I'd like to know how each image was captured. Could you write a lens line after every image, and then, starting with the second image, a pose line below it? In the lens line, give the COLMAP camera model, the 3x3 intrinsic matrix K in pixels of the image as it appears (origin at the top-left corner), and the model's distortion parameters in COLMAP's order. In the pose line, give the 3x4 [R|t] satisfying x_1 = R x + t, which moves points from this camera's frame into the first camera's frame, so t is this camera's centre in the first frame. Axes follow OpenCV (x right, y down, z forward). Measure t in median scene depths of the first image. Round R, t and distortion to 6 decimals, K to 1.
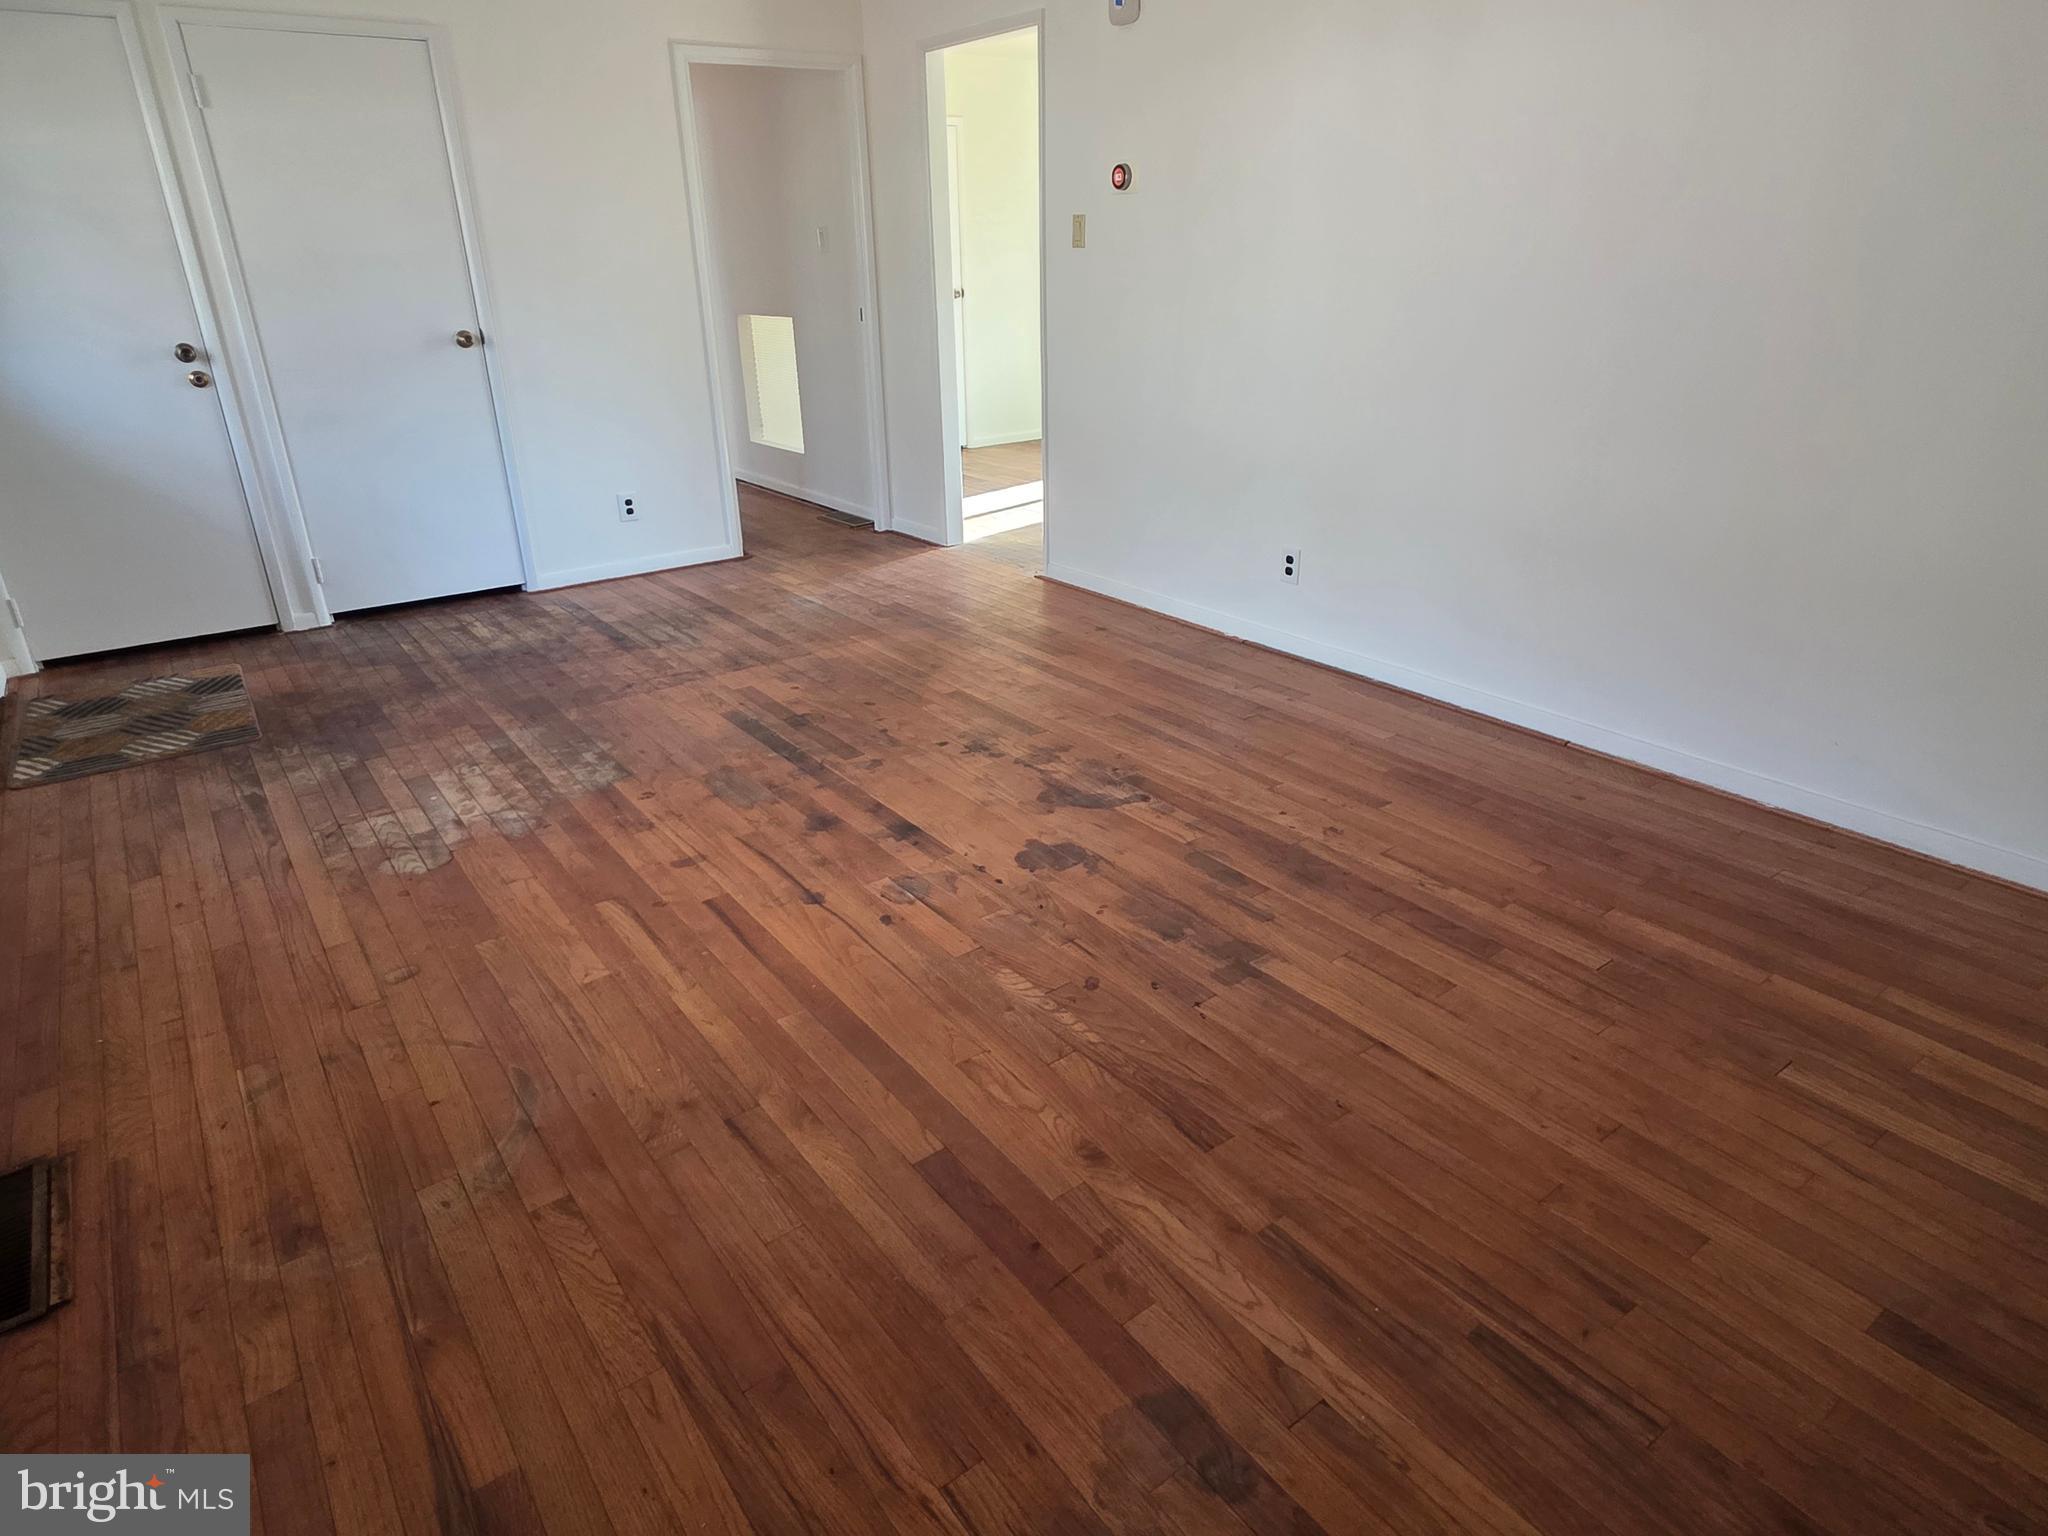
lens RADIAL K [[1192.1, 0, 1024.0], [0, 1192.1, 768.0], [0, 0, 1]] dist [0.004203, 0.000681]
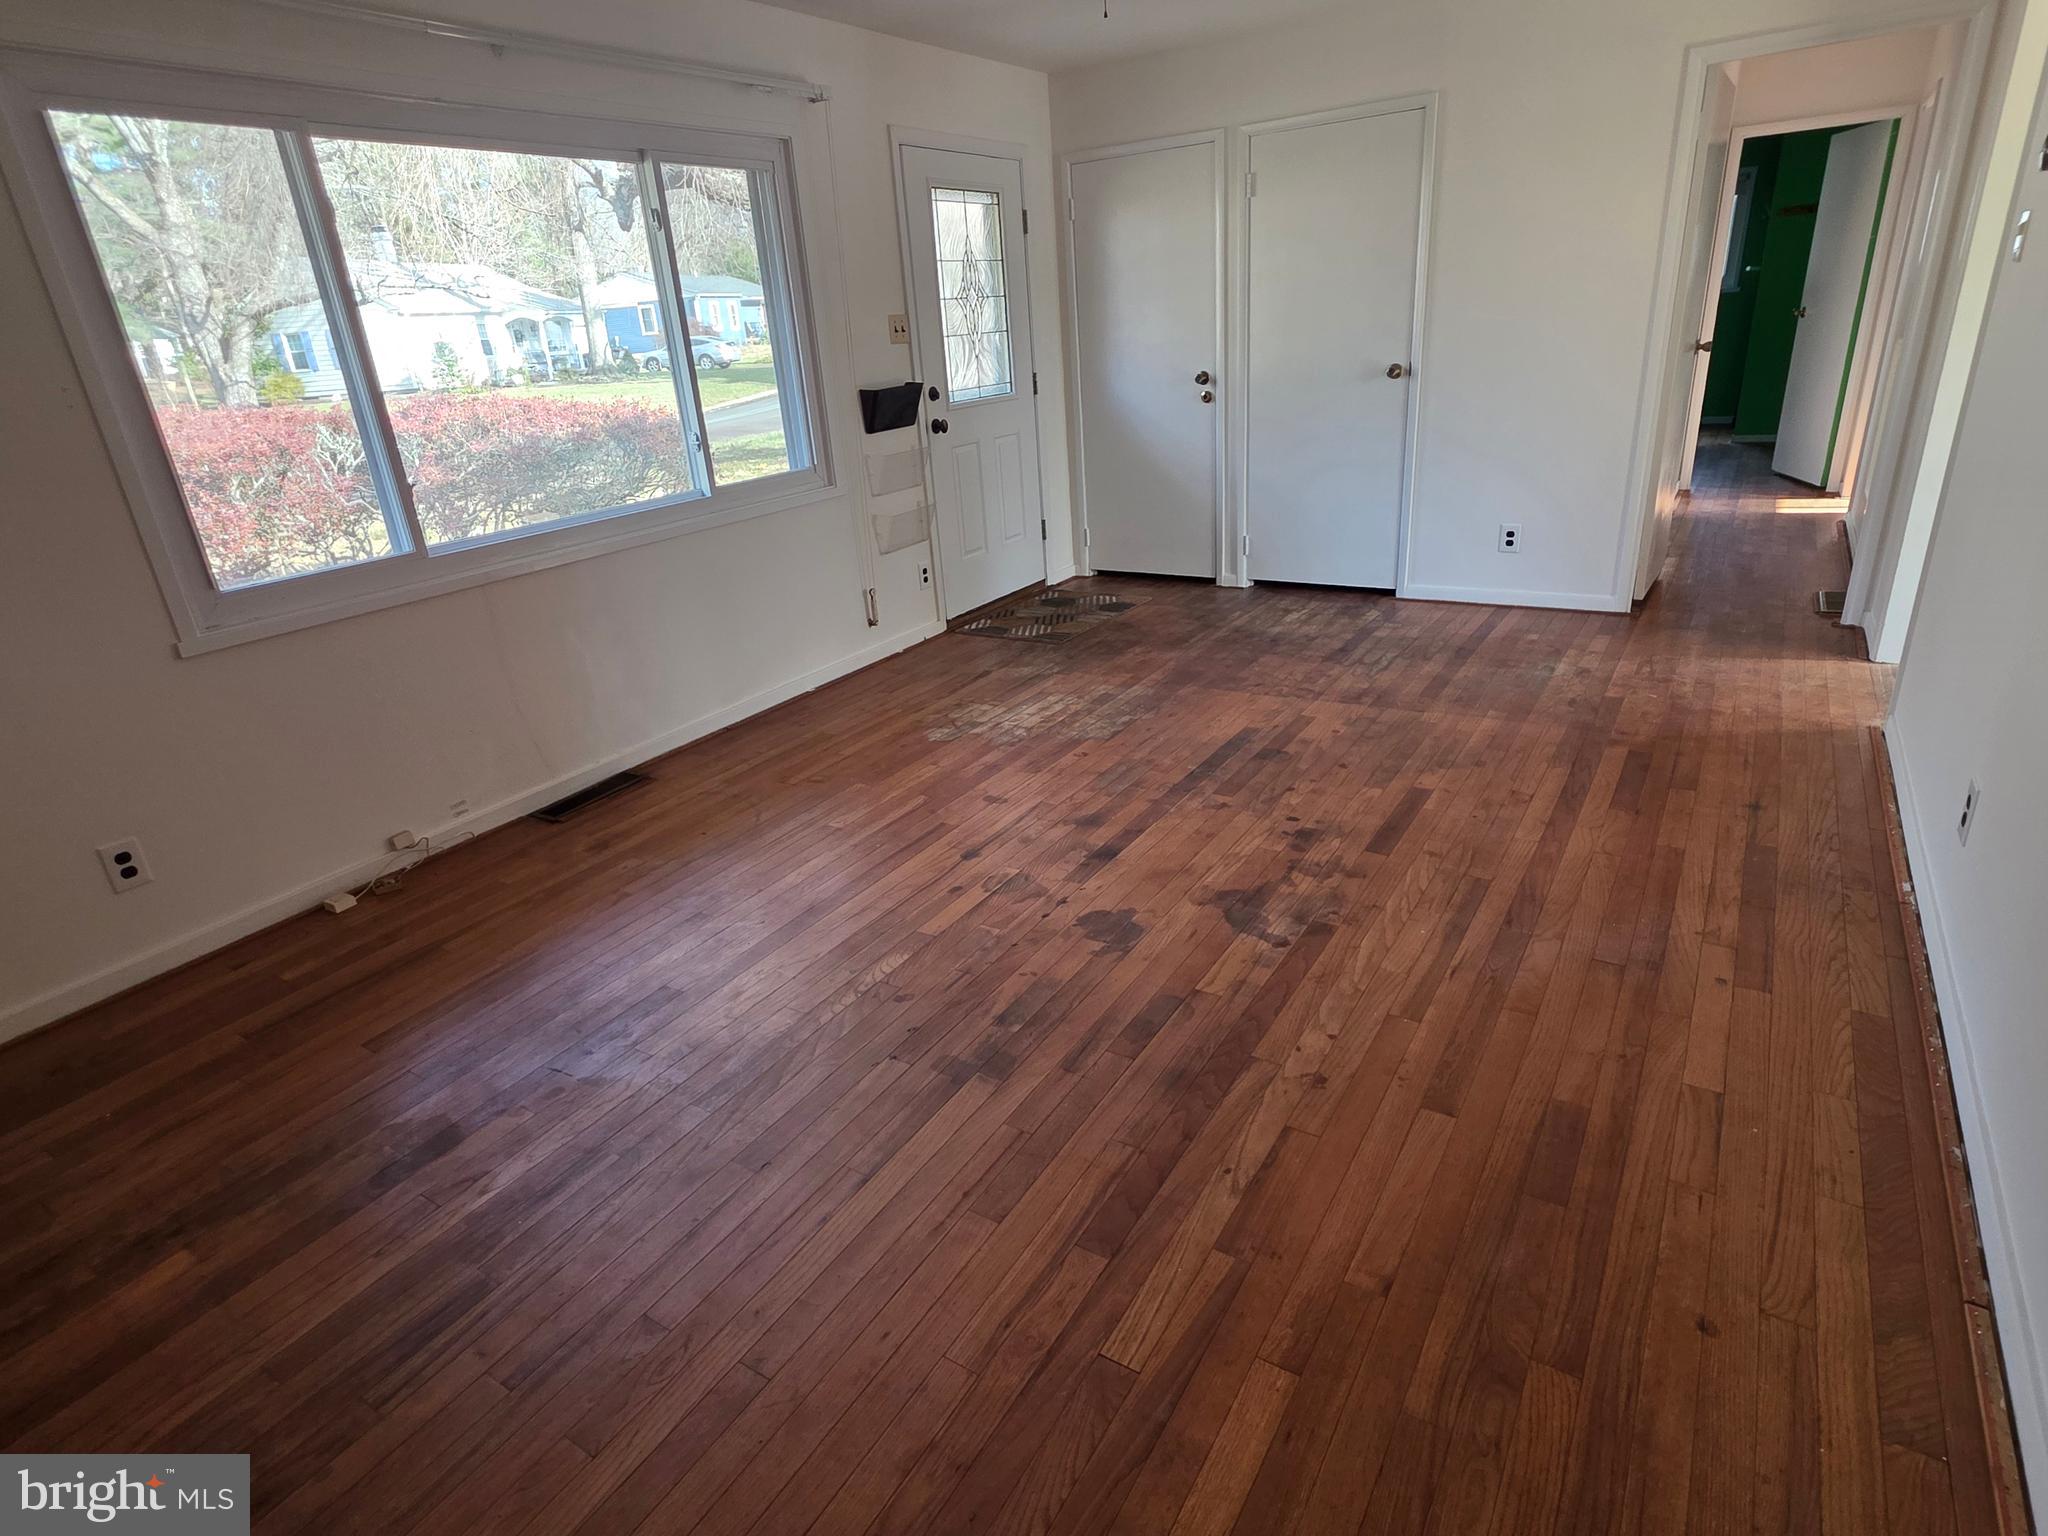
lens RADIAL K [[1104.3, 0, 1011.8], [0, 1104.3, 770.5], [0, 0, 1]] dist [0.000633, -0.000377]
pose [[0.346211, 0.347003, -0.871623, 0.628638], [-0.314784, 0.918187, 0.240508, -0.202812], [0.883770, 0.191106, 0.427118, 0.412969]]
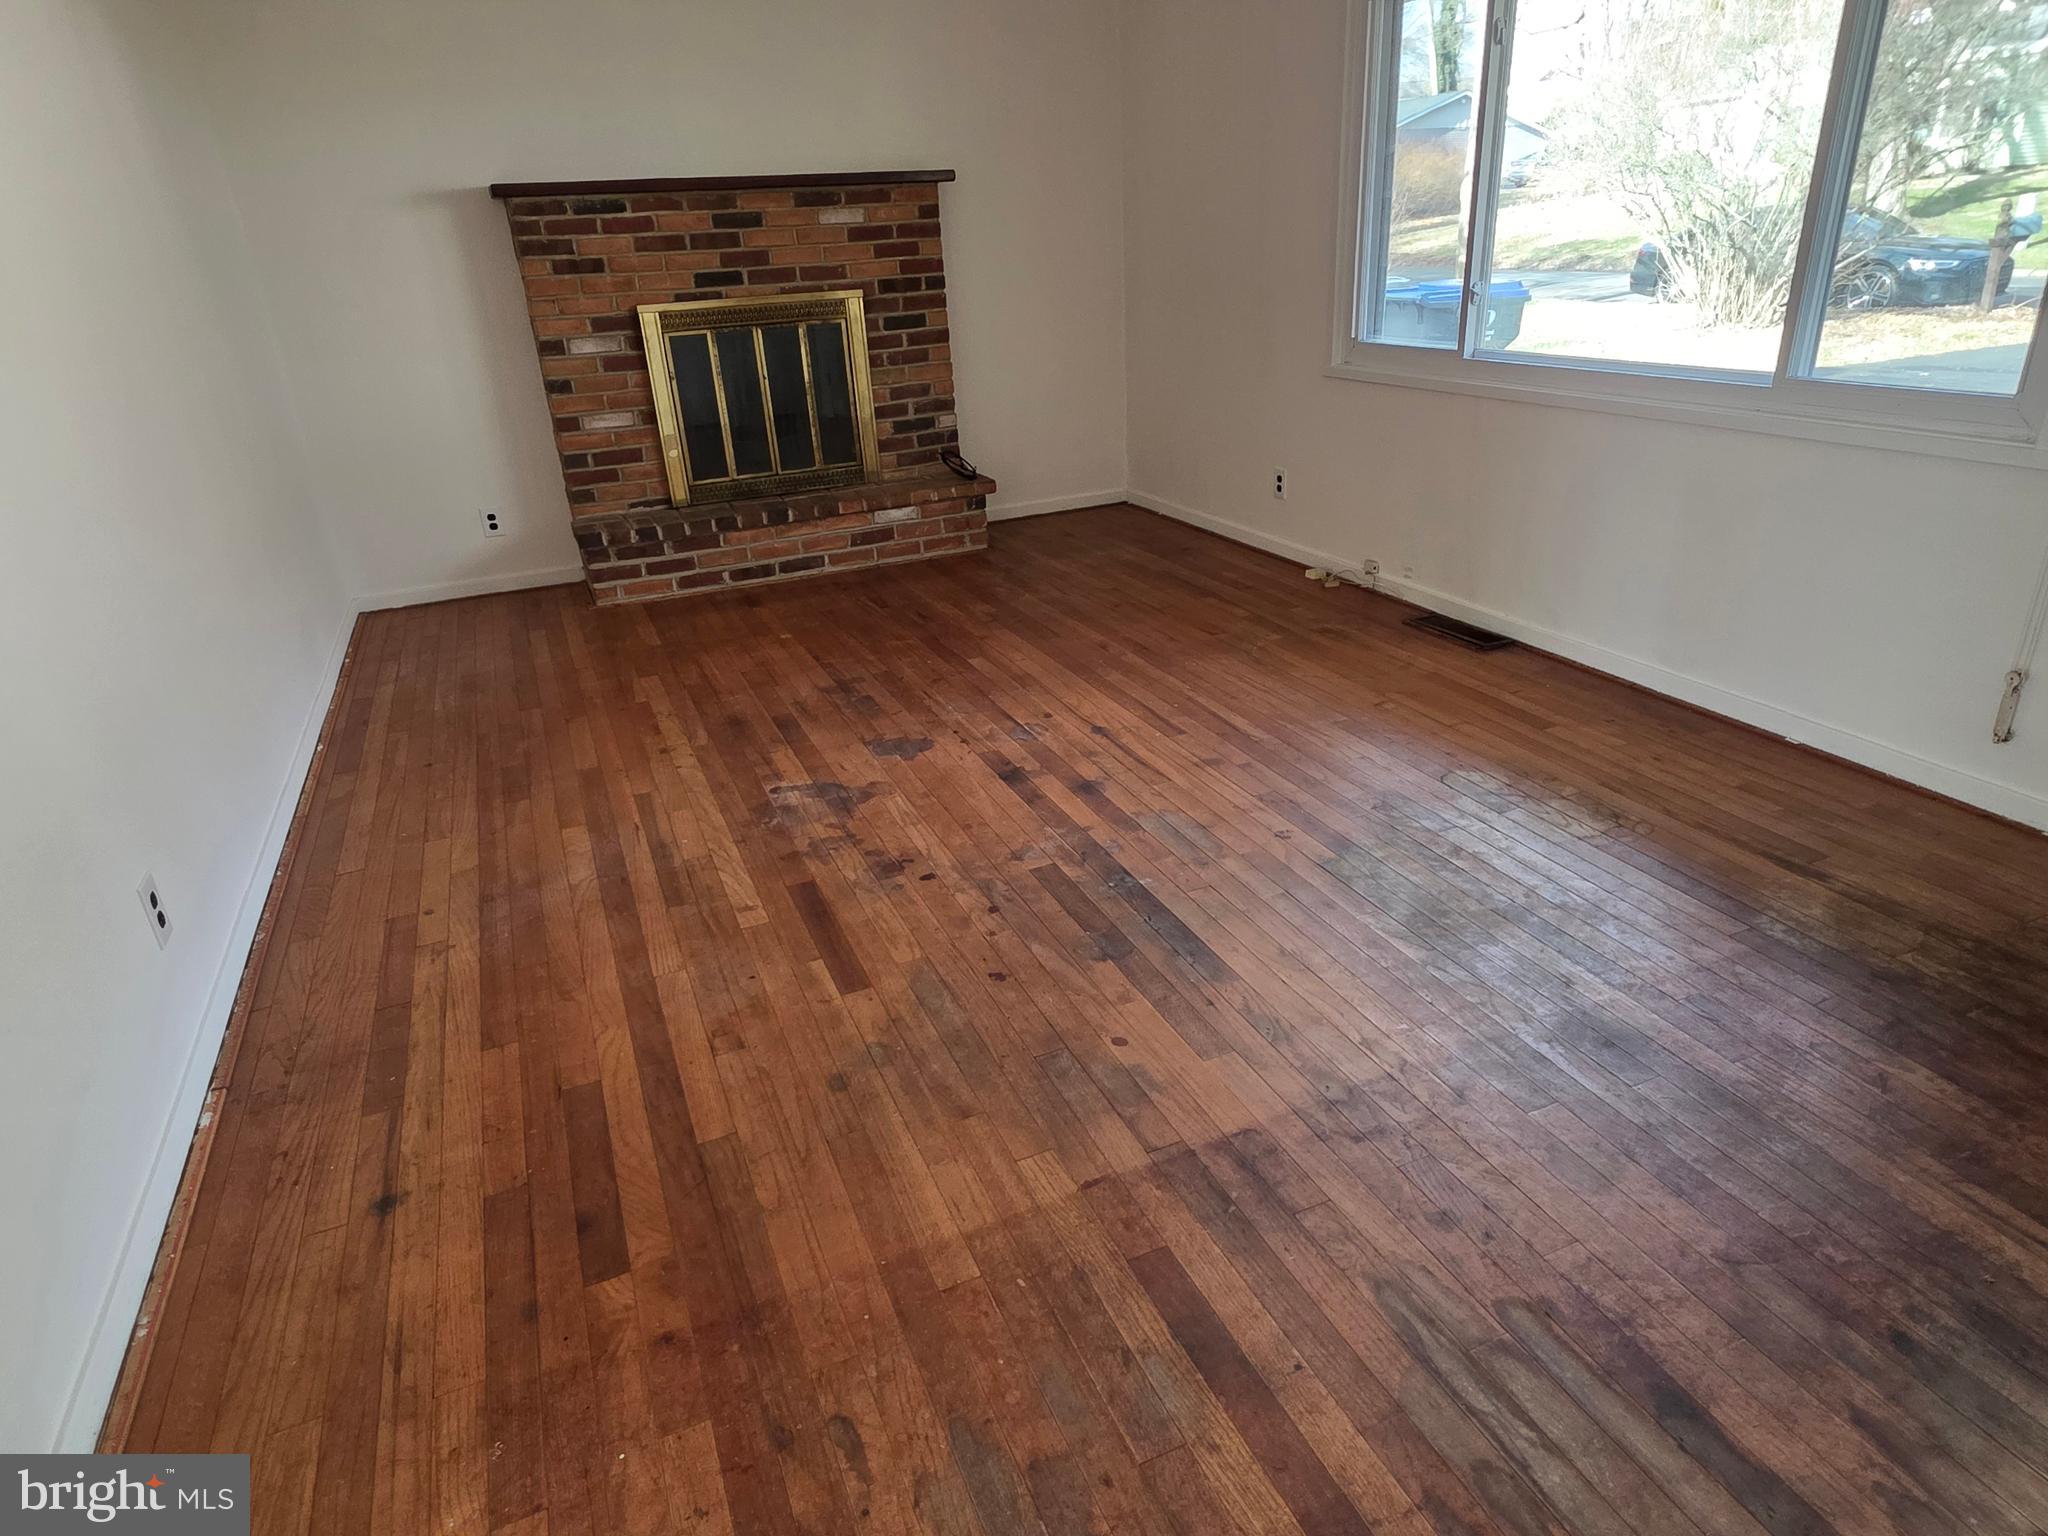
lens RADIAL K [[1192.1, 0, 1024.0], [0, 1192.1, 768.0], [0, 0, 1]] dist [0.004203, 0.000681]
pose [[-0.969016, -0.028020, 0.245405, -0.321241], [0.164892, 0.666347, 0.727181, -0.627989], [-0.183900, 0.745115, -0.641080, 1.450389]]
